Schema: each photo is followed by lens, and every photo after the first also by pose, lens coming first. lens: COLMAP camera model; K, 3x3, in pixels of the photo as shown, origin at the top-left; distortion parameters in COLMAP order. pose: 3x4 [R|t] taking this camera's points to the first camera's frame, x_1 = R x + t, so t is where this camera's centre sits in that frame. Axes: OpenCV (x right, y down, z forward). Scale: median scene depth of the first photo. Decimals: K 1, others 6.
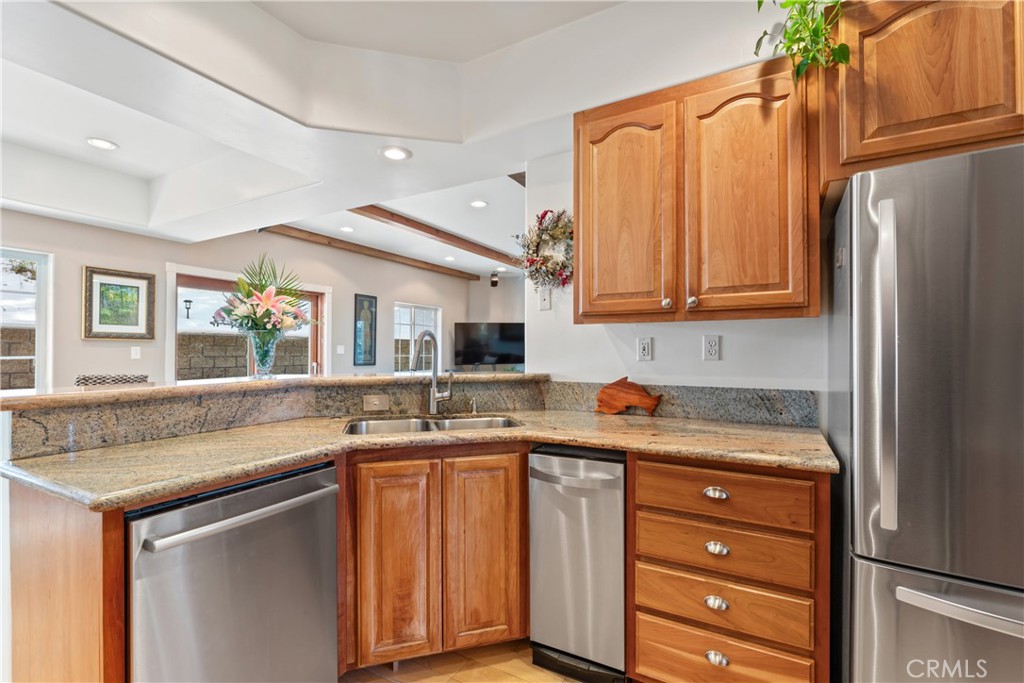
lens RADIAL K [[469.3, 0, 512.7], [0, 469.3, 346.0], [0, 0, 1]] dist [-0.003710, 0.000023]
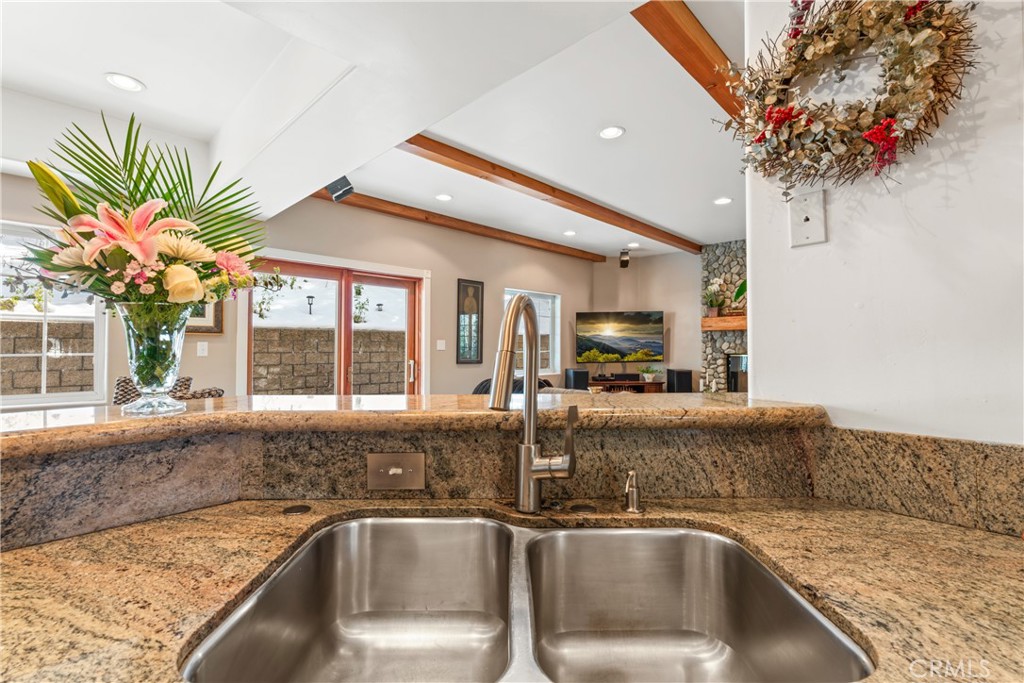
lens RADIAL K [[469.3, 0, 512.7], [0, 469.3, 346.0], [0, 0, 1]] dist [-0.003710, 0.000023]
pose [[0.967535, -0.000813, -0.252737, -0.075155], [0.003486, 0.999943, 0.010129, 0.003694], [0.252714, -0.010681, 0.967482, 0.569403]]
